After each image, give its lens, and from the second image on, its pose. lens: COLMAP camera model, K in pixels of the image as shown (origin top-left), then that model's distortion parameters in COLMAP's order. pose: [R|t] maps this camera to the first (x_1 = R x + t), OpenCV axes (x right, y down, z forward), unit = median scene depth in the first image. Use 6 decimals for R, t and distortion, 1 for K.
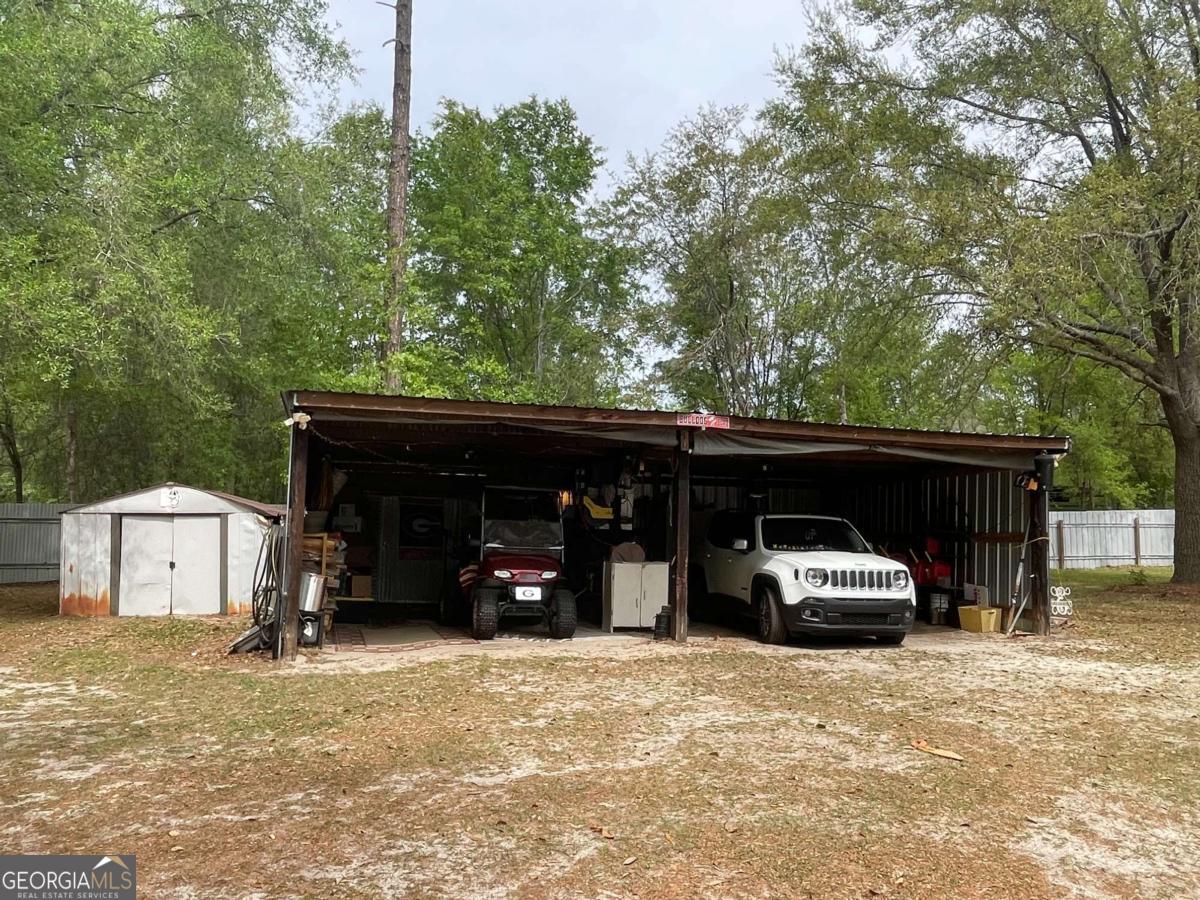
lens RADIAL K [[901.7, 0, 598.6], [0, 901.7, 453.1], [0, 0, 1]] dist [0.083624, -0.109303]
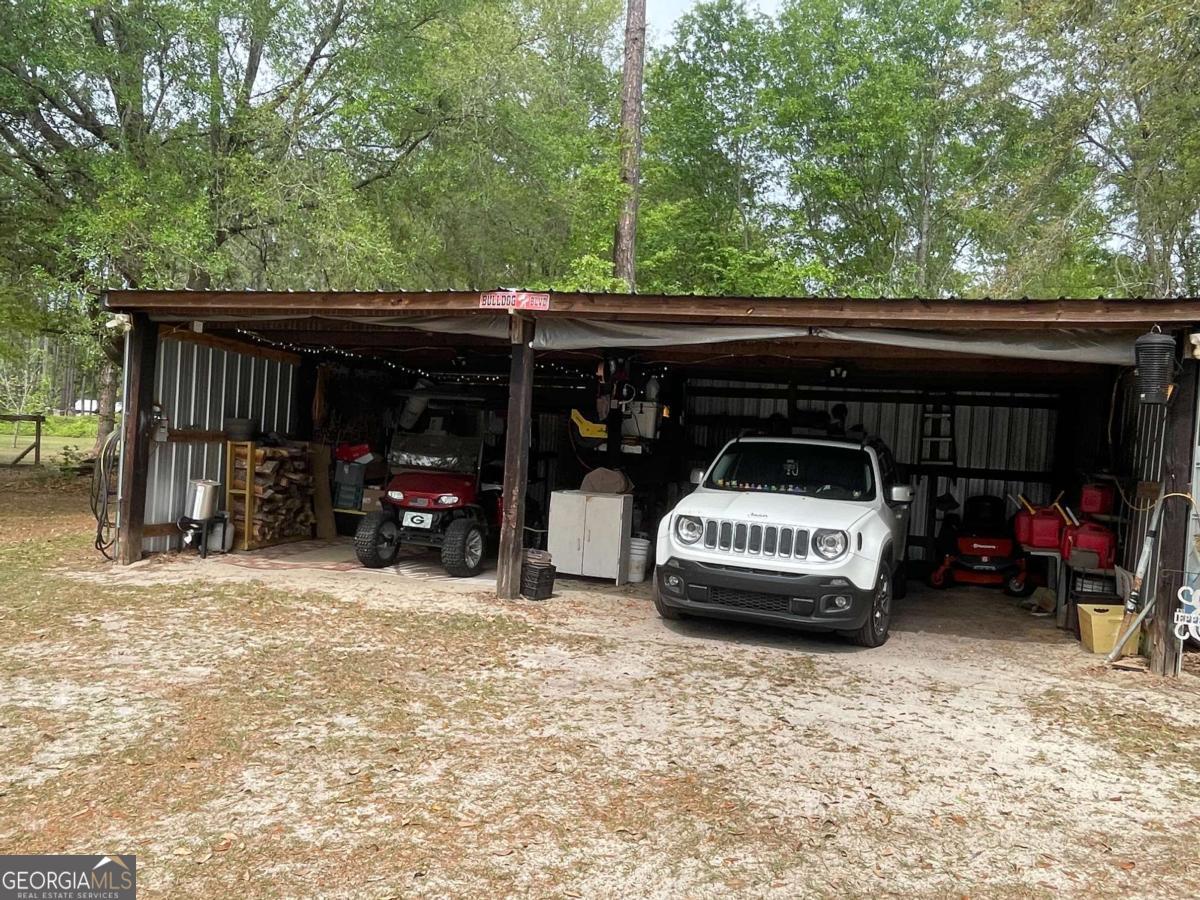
lens RADIAL K [[901.7, 0, 598.0], [0, 901.7, 451.5], [0, 0, 1]] dist [0.083624, -0.109303]
pose [[0.819534, 0.037592, -0.571796, 0.550159], [0.008600, 0.996927, 0.077868, 0.026550], [0.572966, -0.068733, 0.816692, 0.407807]]
